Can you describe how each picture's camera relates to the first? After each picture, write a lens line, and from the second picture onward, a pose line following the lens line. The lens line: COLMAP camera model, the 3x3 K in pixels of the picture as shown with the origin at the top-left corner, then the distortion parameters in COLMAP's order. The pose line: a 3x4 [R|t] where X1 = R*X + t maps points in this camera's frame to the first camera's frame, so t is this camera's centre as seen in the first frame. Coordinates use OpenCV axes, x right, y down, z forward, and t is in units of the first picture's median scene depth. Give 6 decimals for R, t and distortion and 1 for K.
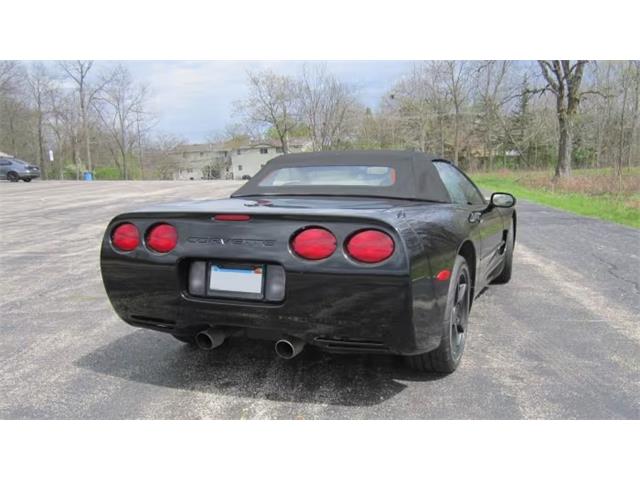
lens RADIAL K [[633.0, 0, 339.8], [0, 633.0, 284.3], [0, 0, 1]] dist [-0.025676, 0.000000]
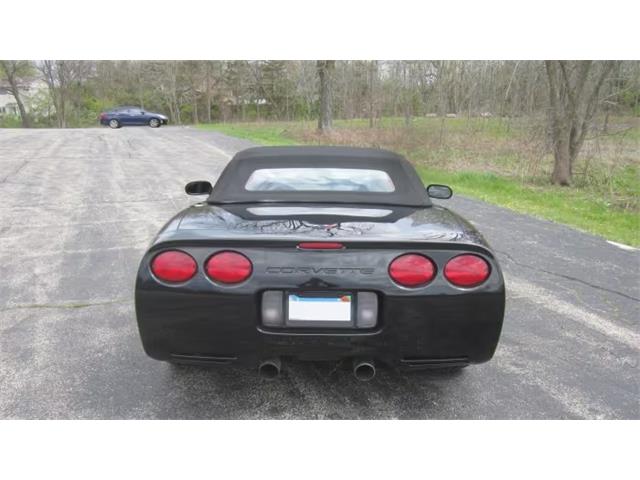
lens RADIAL K [[639.2, 0, 293.3], [0, 639.2, 274.0], [0, 0, 1]] dist [-0.016202, 0.000000]
pose [[0.928708, -0.076417, 0.362852, -0.098366], [0.048203, 0.995111, 0.086196, -0.025968], [-0.367665, -0.062561, 0.927852, 0.021282]]
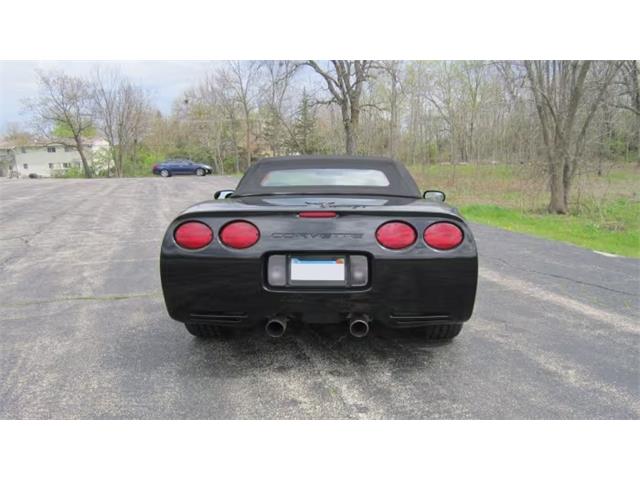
lens RADIAL K [[584.2, 0, 321.5], [0, 584.2, 243.0], [0, 0, 1]] dist [-0.025824, 0.000000]
pose [[0.932978, -0.039720, 0.357734, -0.093831], [0.058308, 0.997443, -0.041319, -0.002103], [-0.355178, 0.059408, 0.932909, 0.006423]]
